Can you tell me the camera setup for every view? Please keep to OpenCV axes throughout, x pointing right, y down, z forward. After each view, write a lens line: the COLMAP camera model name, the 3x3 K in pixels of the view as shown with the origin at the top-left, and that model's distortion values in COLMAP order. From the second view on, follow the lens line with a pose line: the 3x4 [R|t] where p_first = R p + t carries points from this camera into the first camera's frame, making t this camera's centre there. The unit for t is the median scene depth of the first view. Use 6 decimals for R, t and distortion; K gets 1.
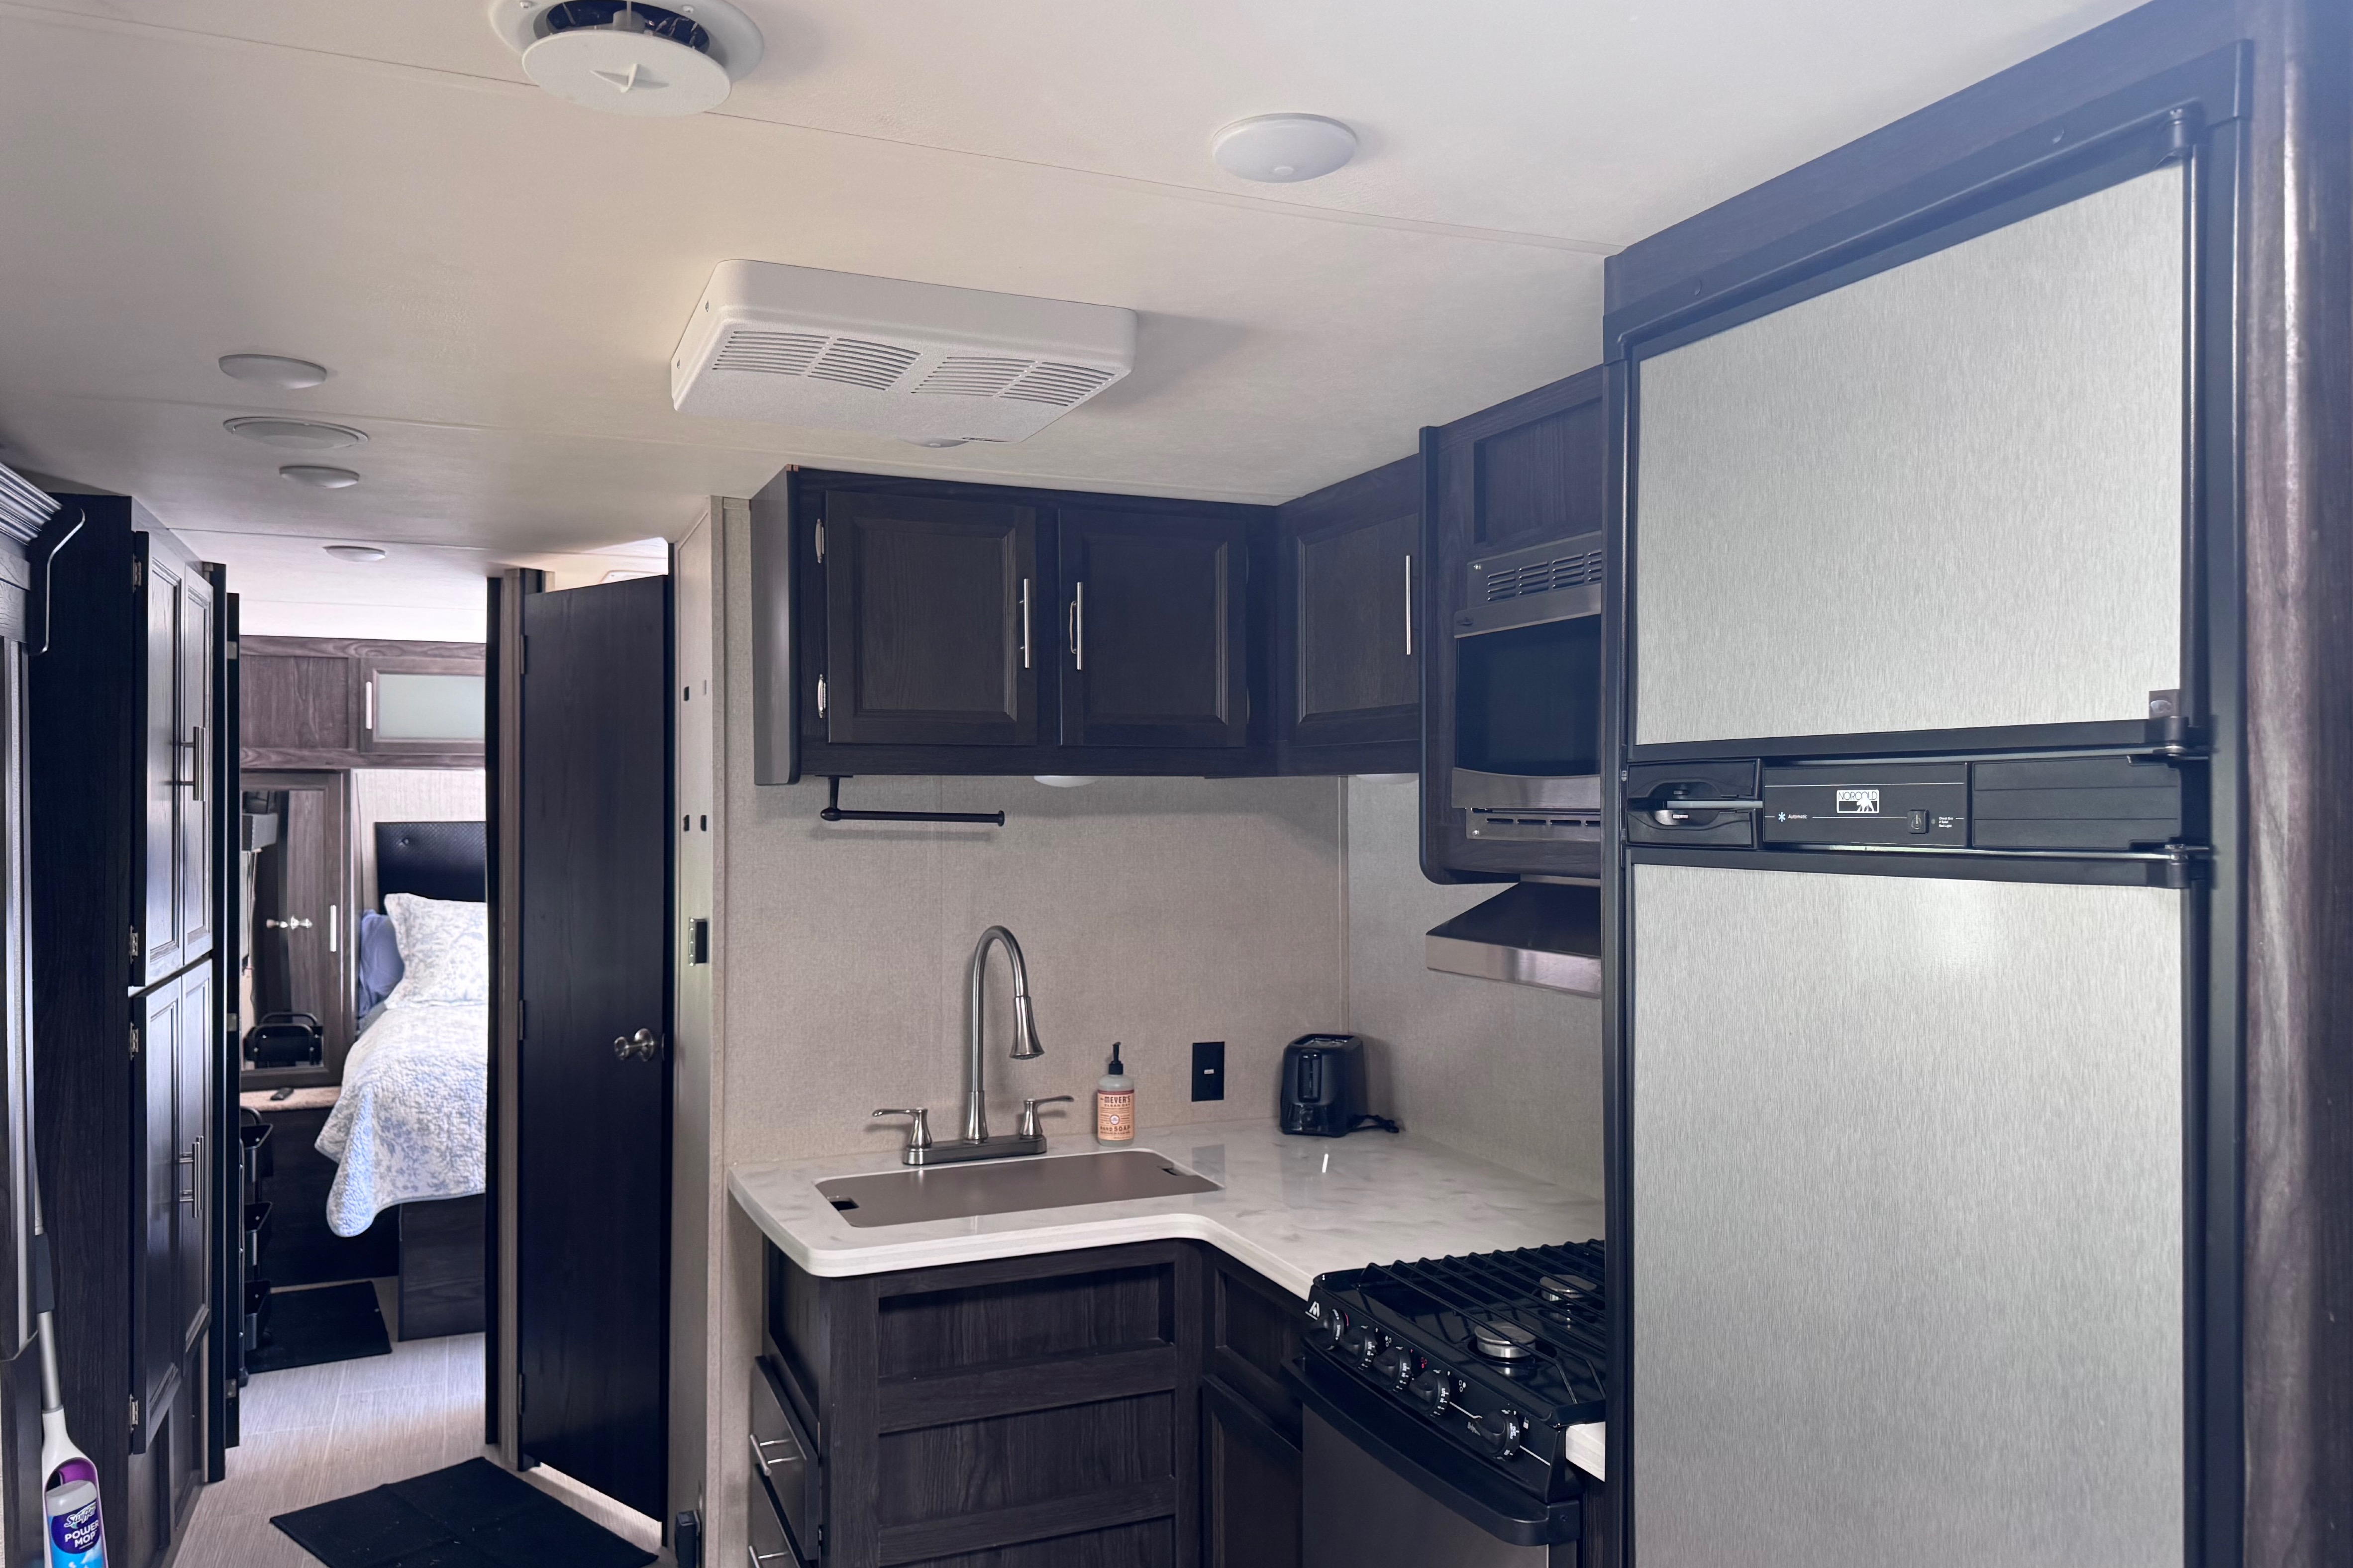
lens RADIAL K [[1664.8, 0, 1187.9], [0, 1664.8, 805.4], [0, 0, 1]] dist [0.047037, -0.051500]
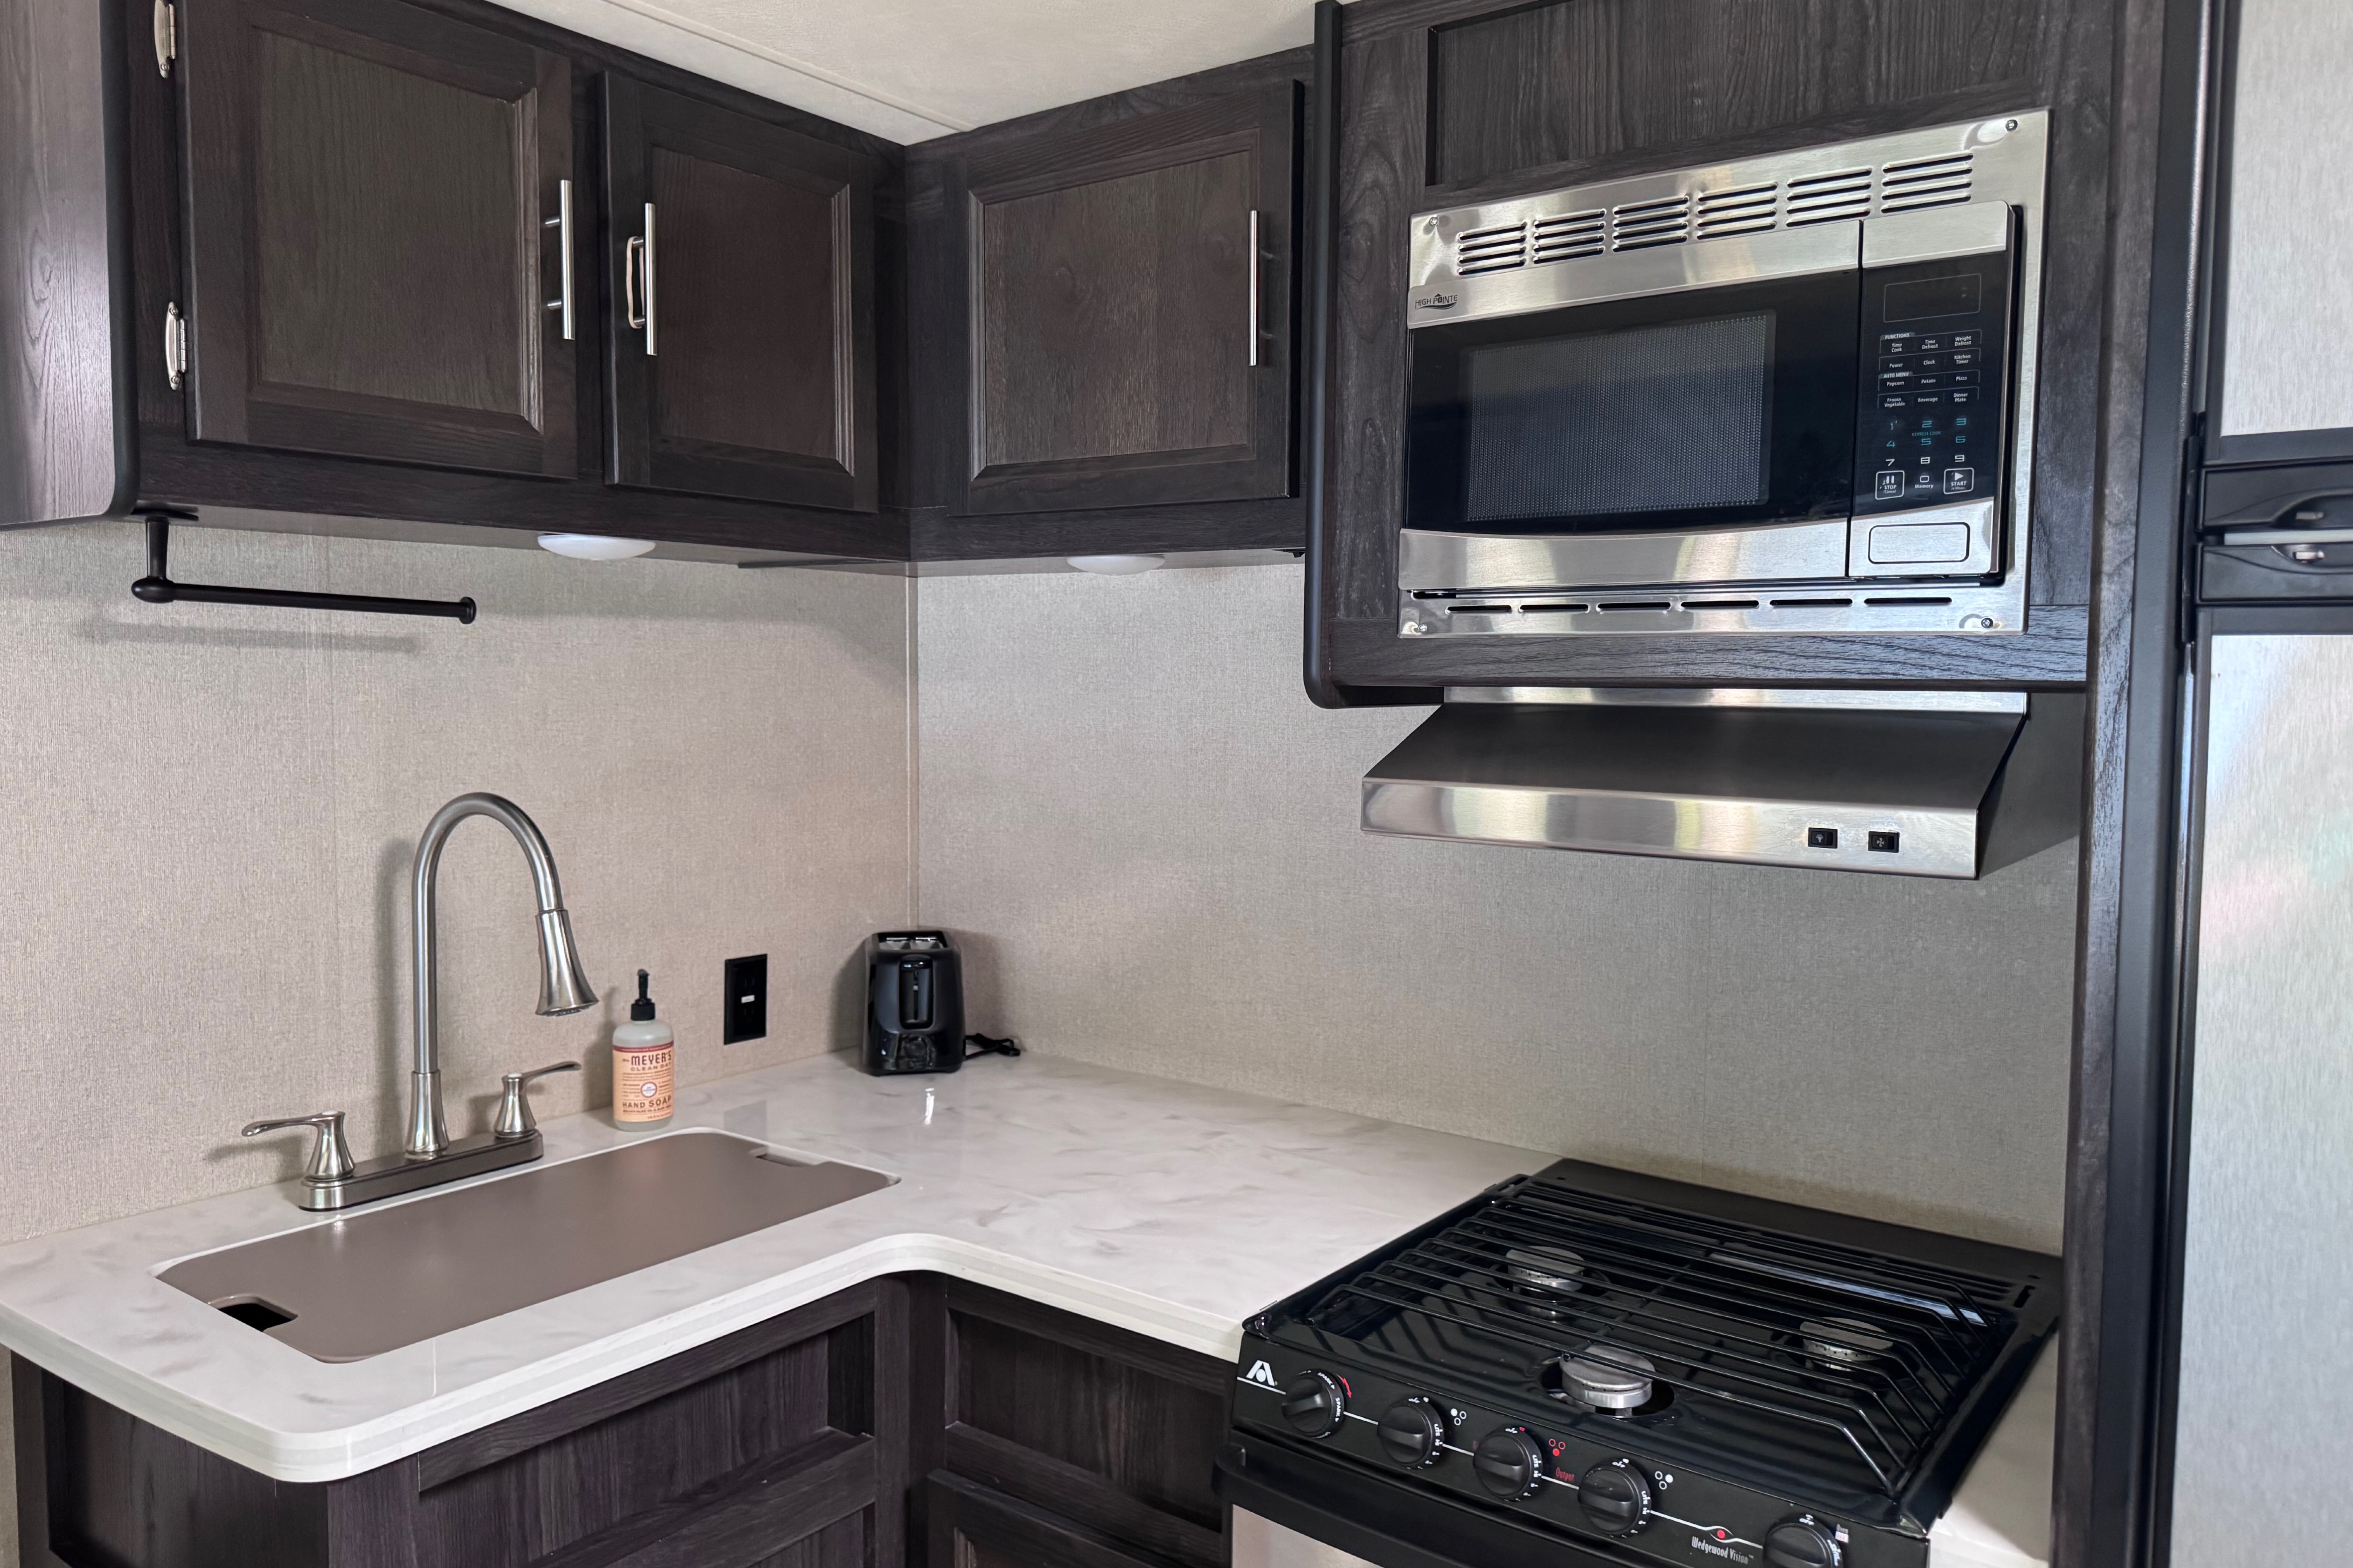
lens RADIAL K [[1664.8, 0, 1203.8], [0, 1664.8, 794.9], [0, 0, 1]] dist [0.047037, -0.051500]
pose [[0.862048, -0.030258, 0.505922, -0.191688], [-0.007236, 0.997380, 0.071980, 0.028169], [-0.506775, -0.065711, 0.859571, 0.357204]]
